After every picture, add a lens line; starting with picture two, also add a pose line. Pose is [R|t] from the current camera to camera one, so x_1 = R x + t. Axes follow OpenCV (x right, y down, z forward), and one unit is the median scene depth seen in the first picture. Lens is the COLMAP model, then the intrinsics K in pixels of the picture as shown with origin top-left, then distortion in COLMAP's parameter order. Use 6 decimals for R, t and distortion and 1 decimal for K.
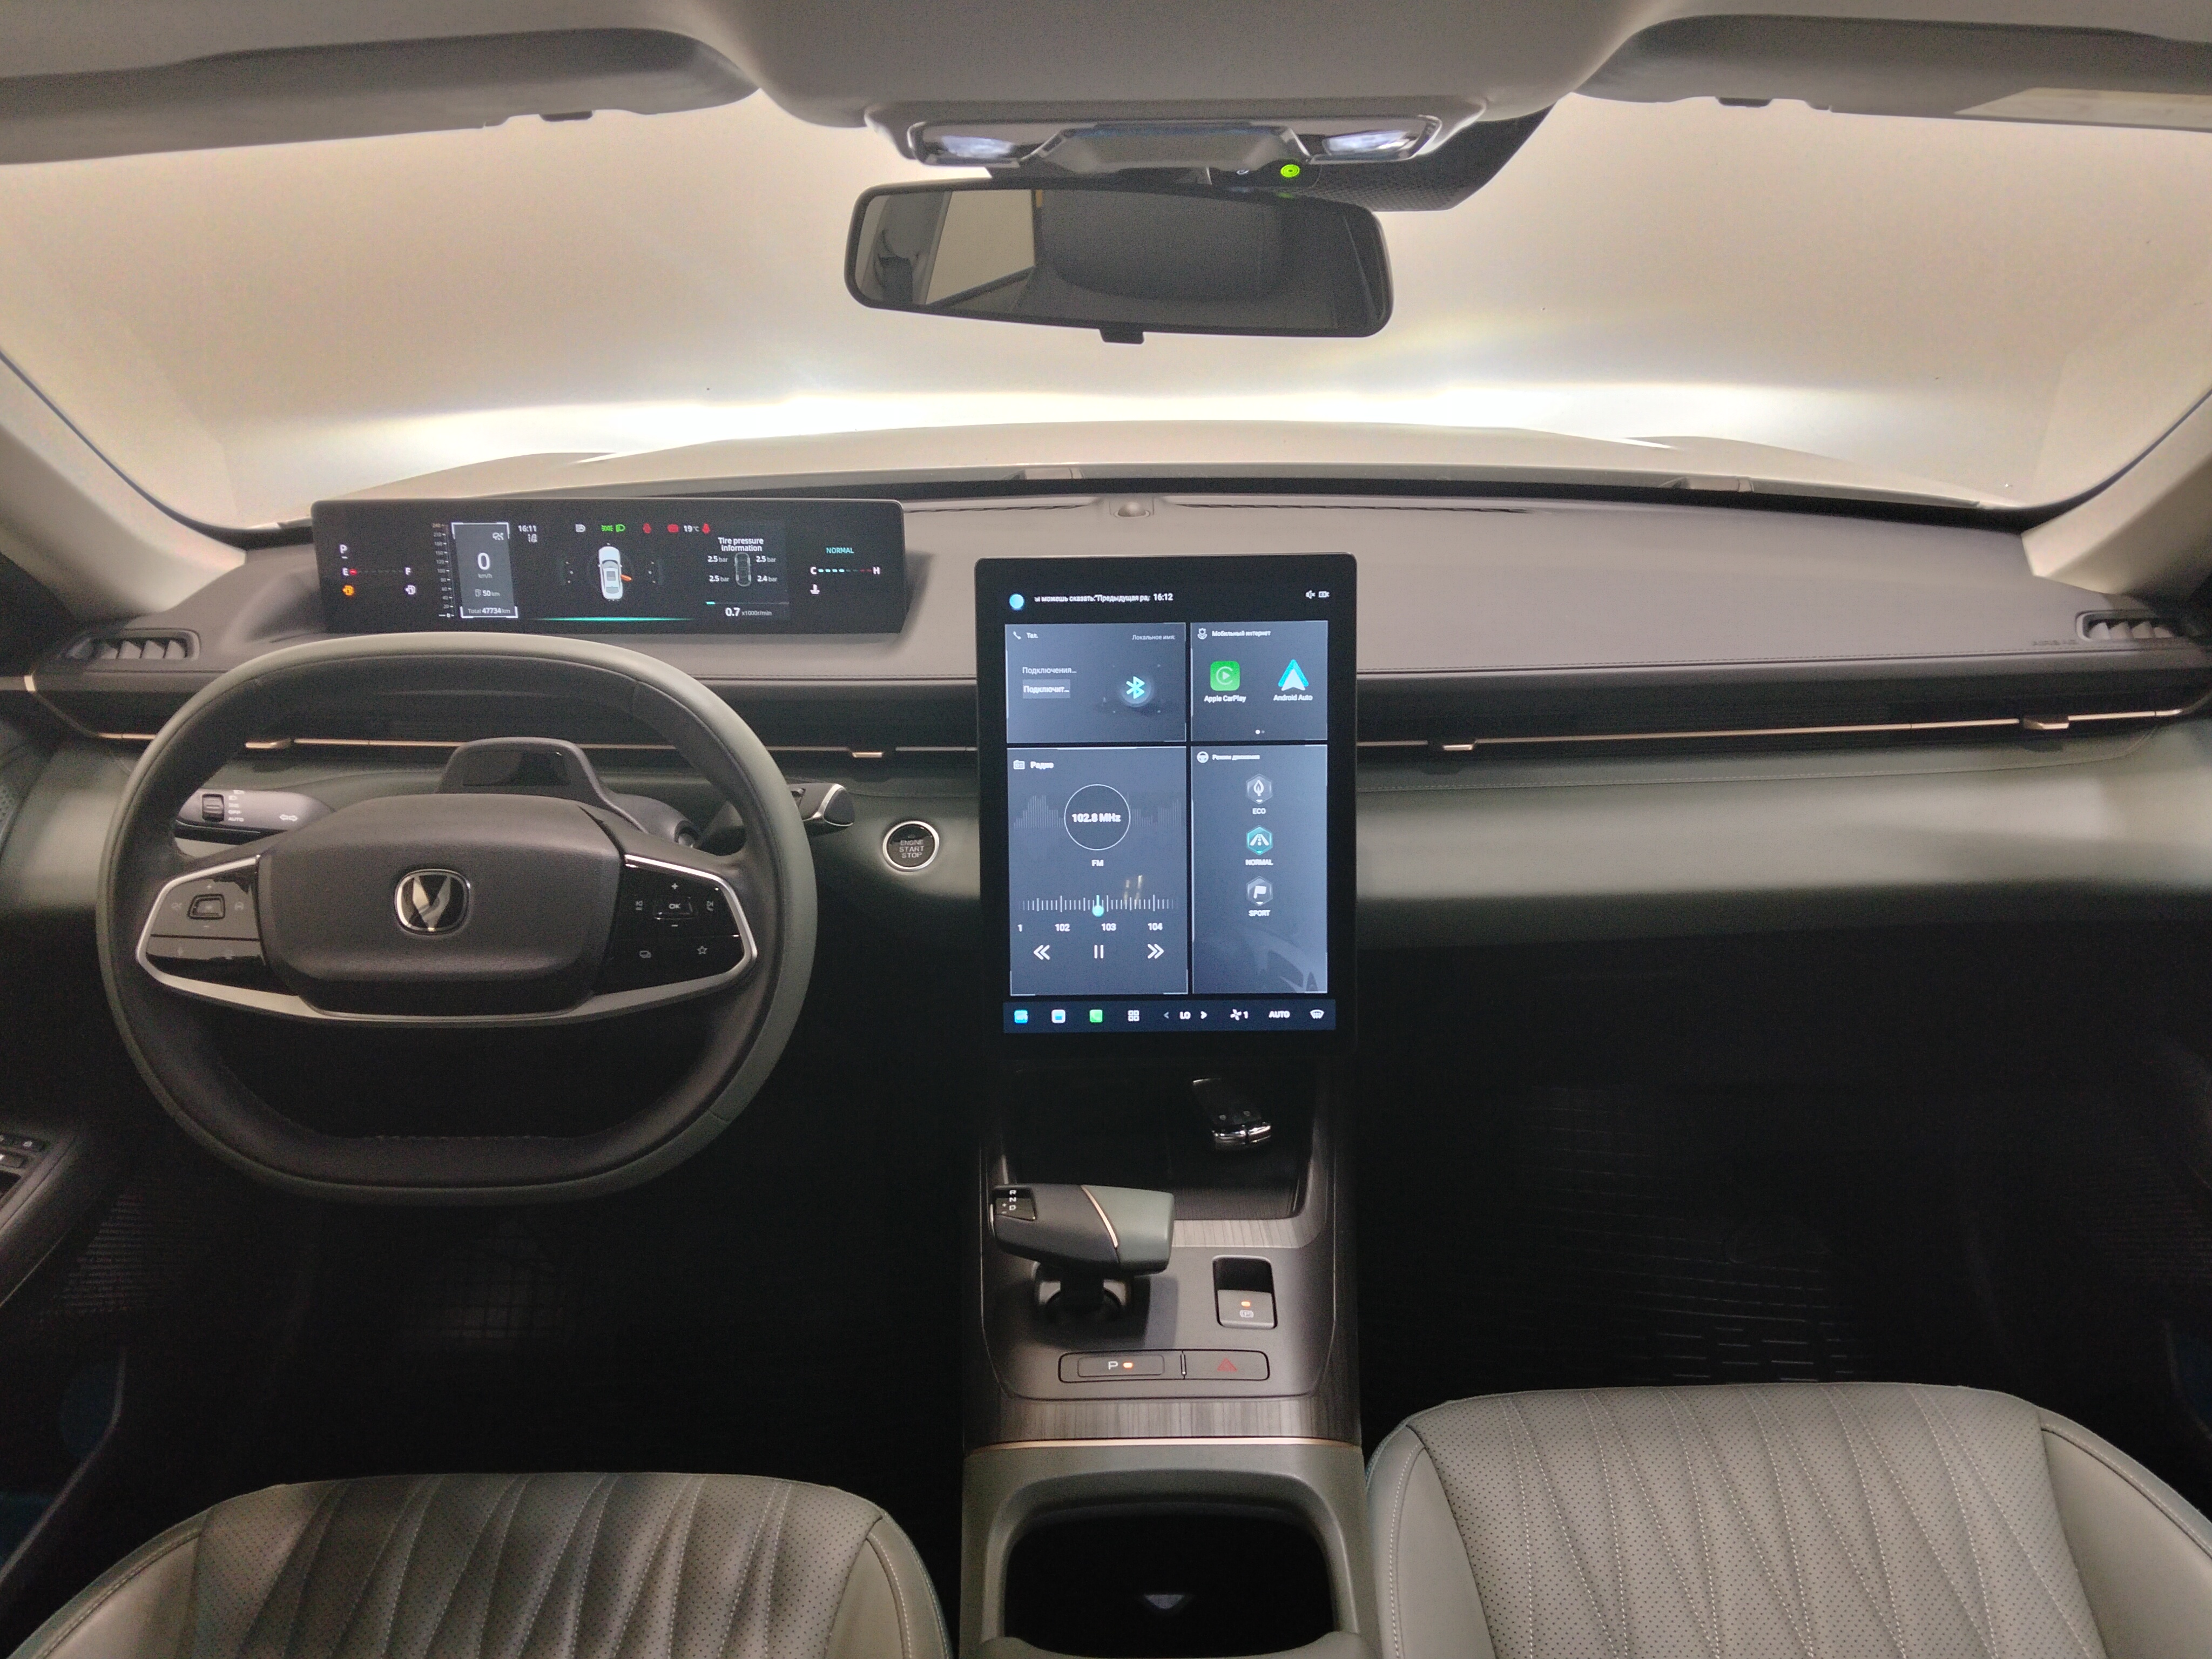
lens RADIAL K [[1837.2, 0, 1110.4], [0, 1837.2, 816.7], [0, 0, 1]] dist [0.074159, -0.072909]
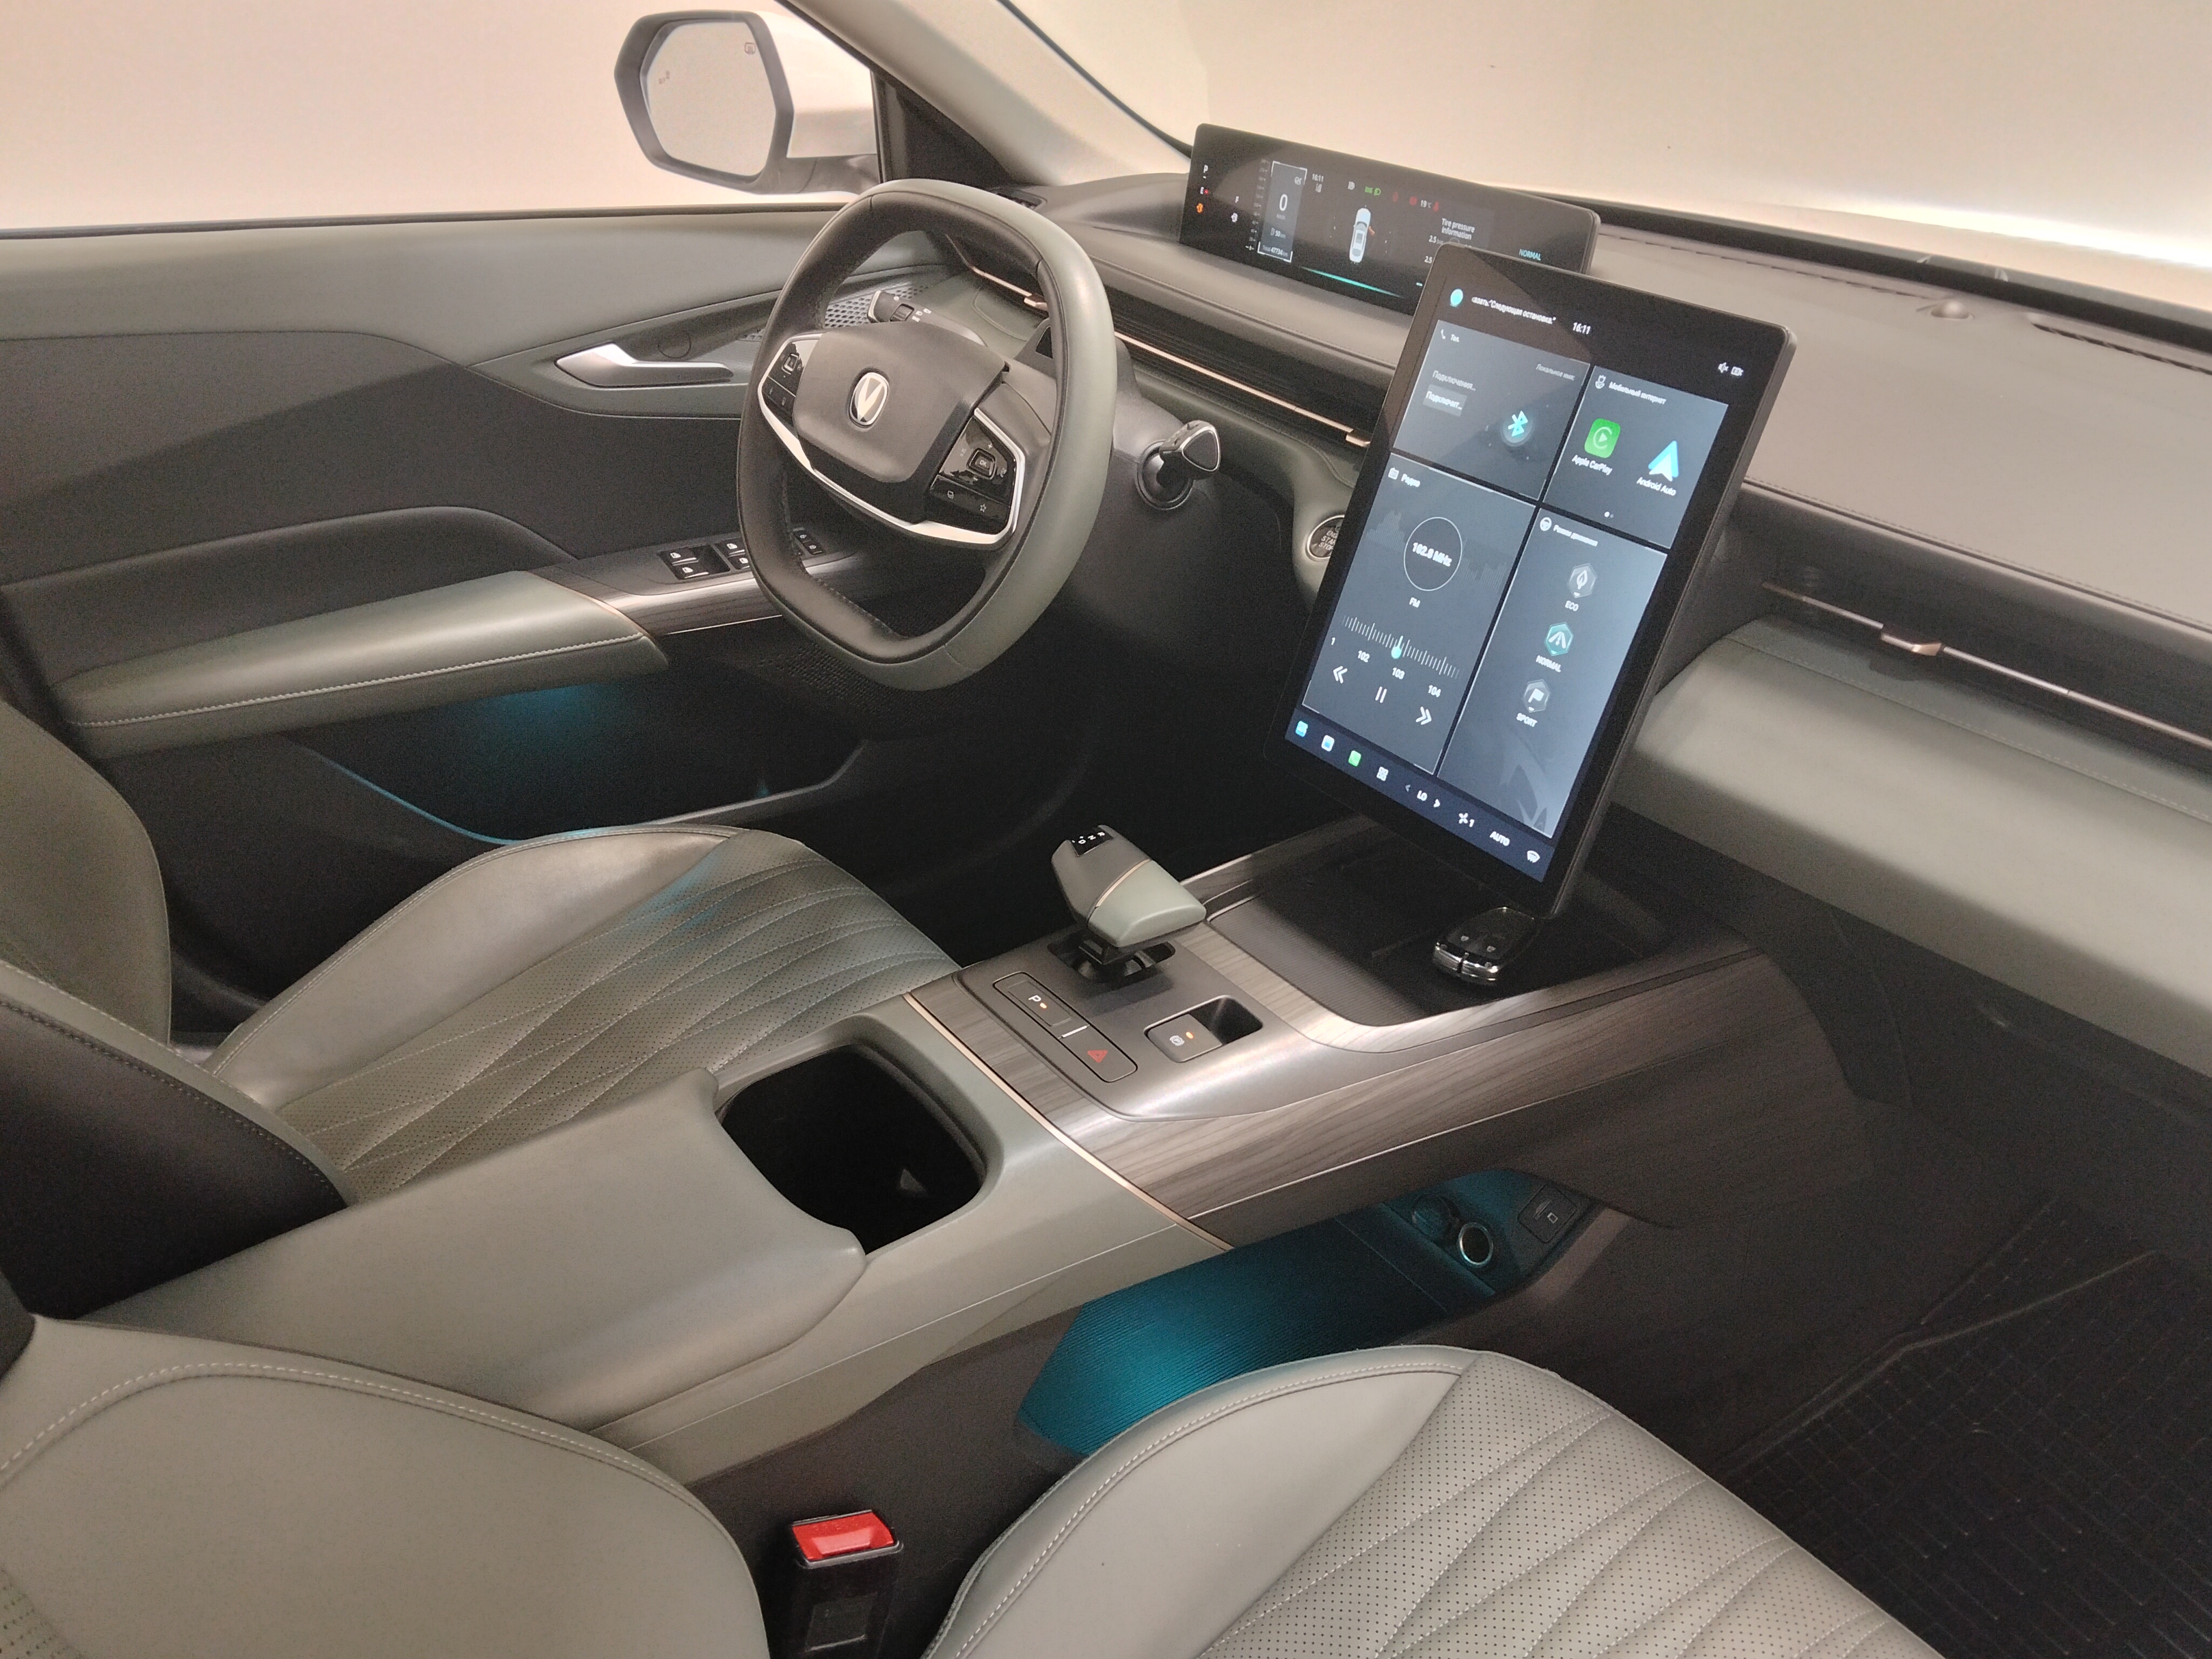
lens RADIAL K [[1837.2, 0, 1102.9], [0, 1837.2, 853.0], [0, 0, 1]] dist [0.074159, -0.072909]
pose [[0.585947, 0.423822, -0.690681, 0.581325], [-0.355203, 0.900411, 0.251178, -0.037217], [0.728352, 0.098155, 0.678136, 0.278876]]
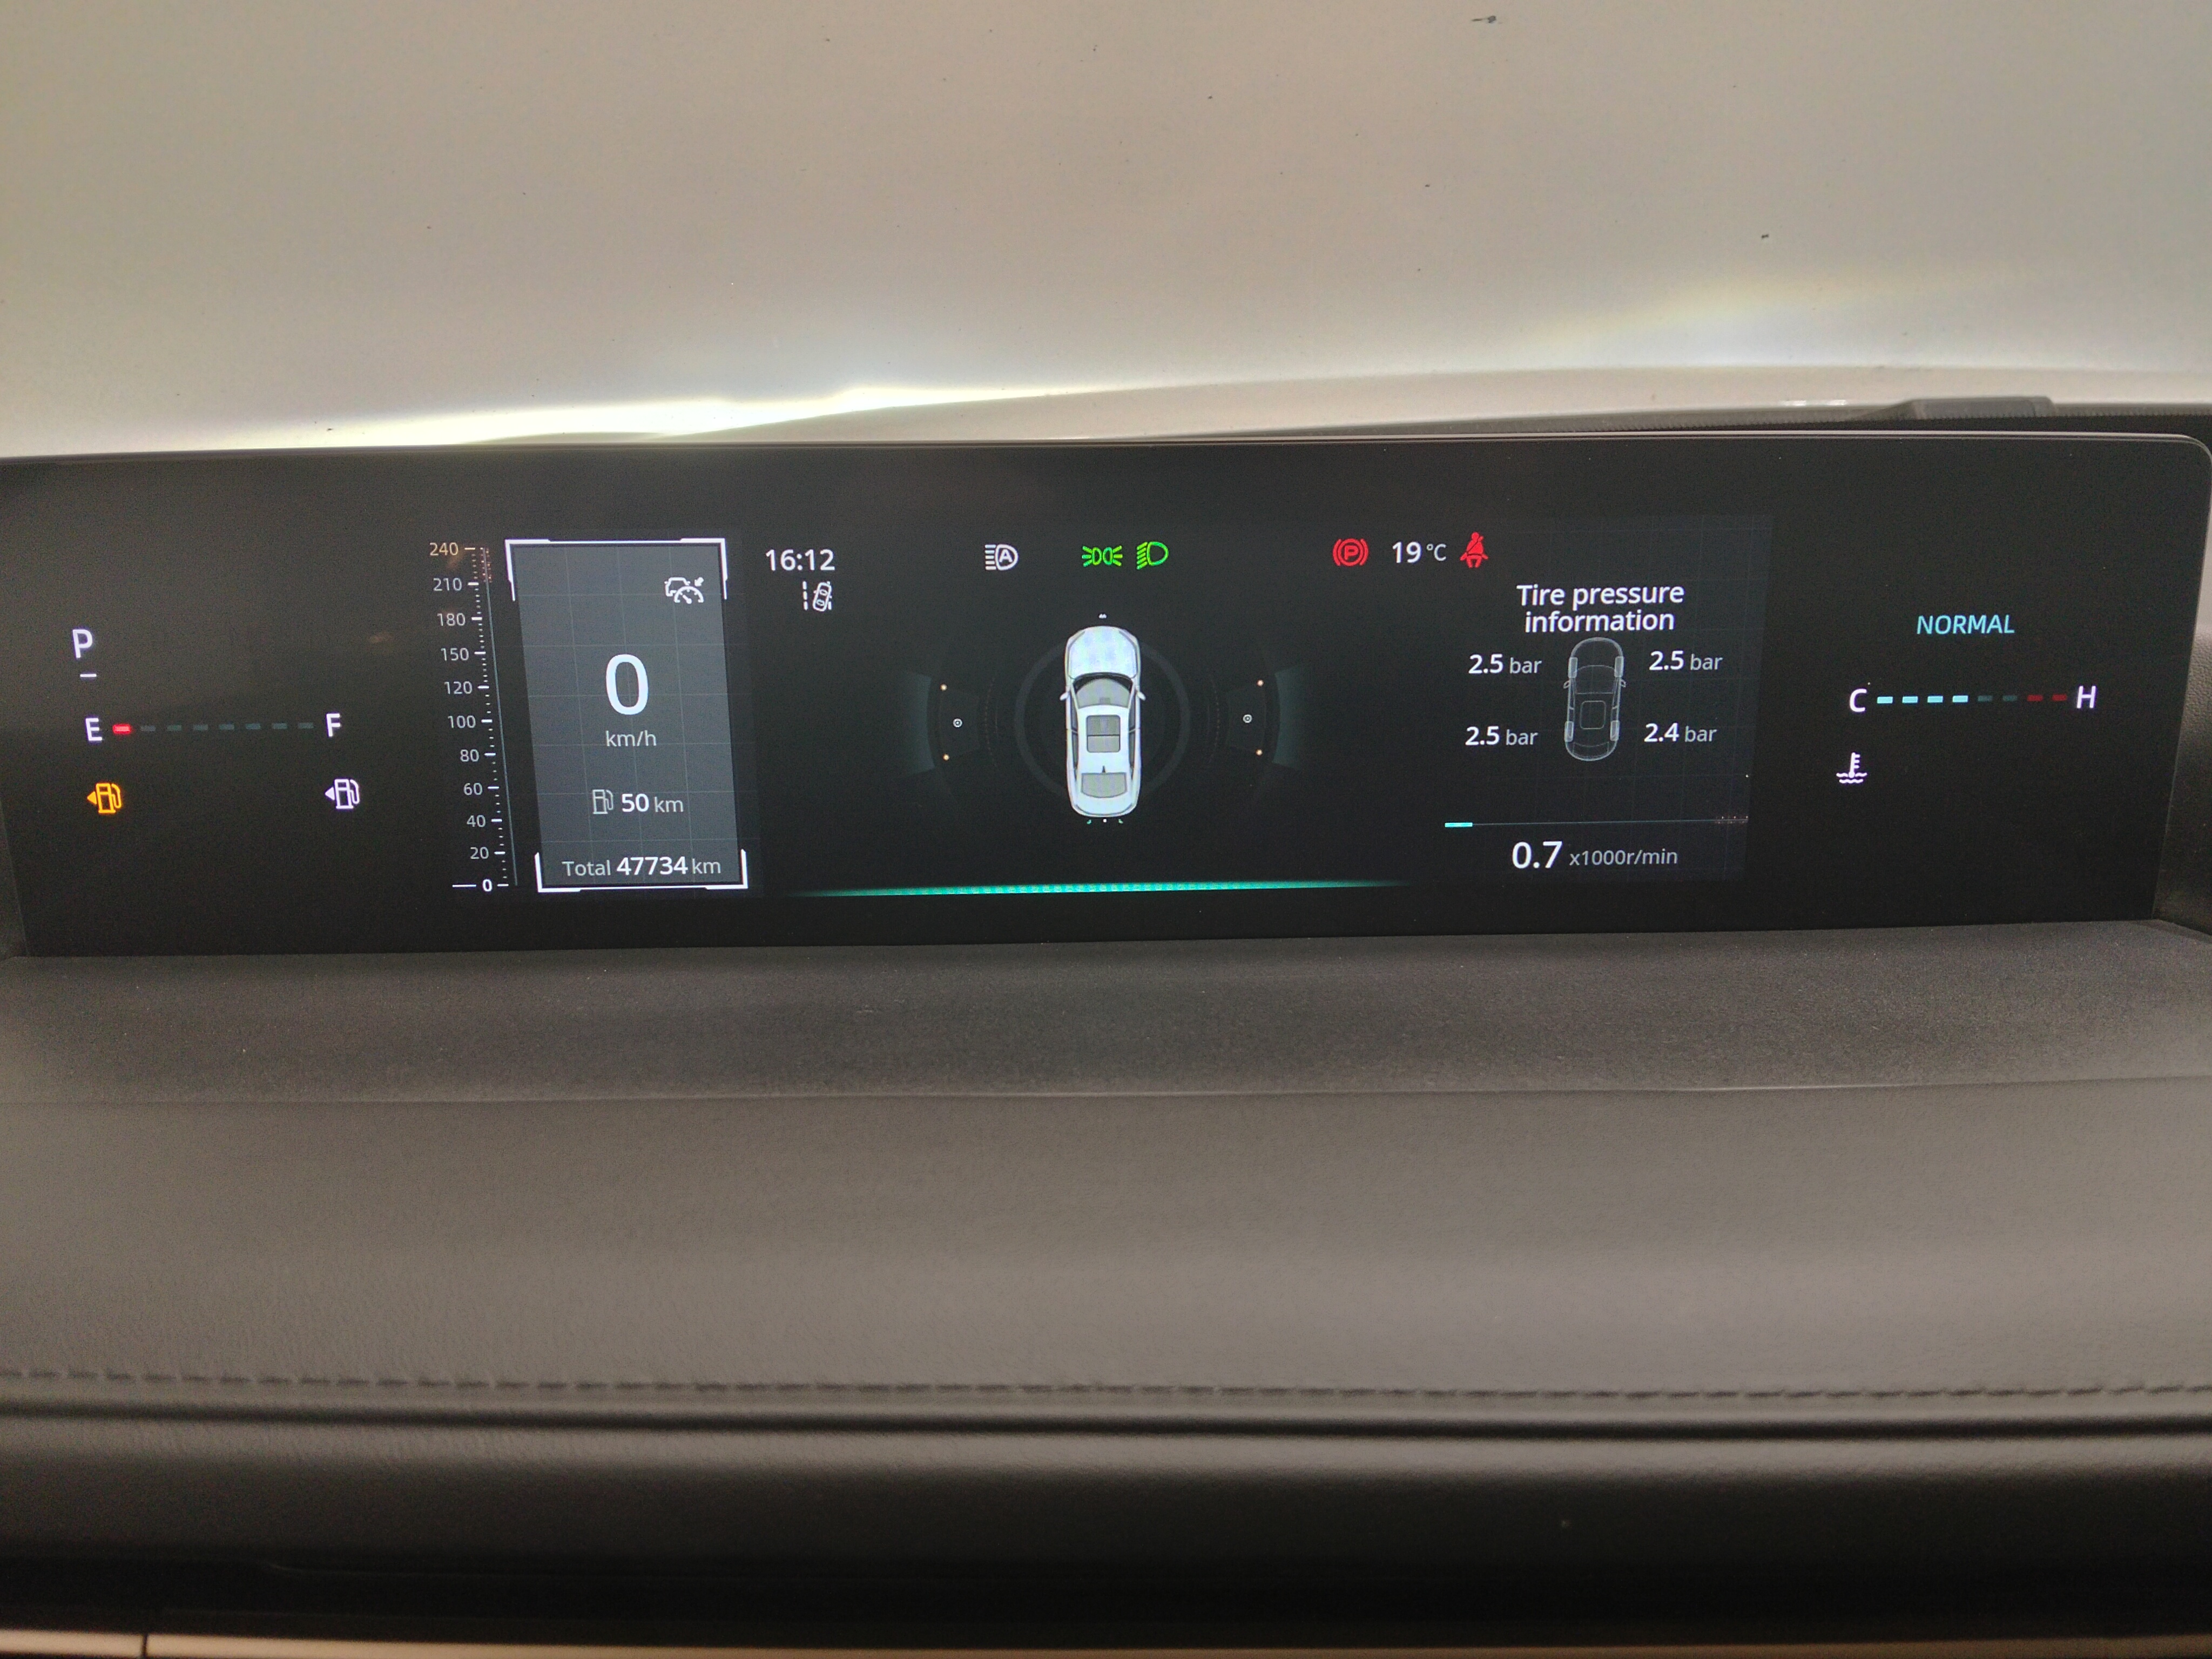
lens RADIAL K [[1837.2, 0, 1103.8], [0, 1837.2, 842.5], [0, 0, 1]] dist [0.074159, -0.072909]
pose [[0.998263, -0.015549, 0.056819, -0.334684], [0.016720, 0.999656, -0.020202, -0.127645], [-0.056486, 0.021117, 0.998180, 0.859803]]
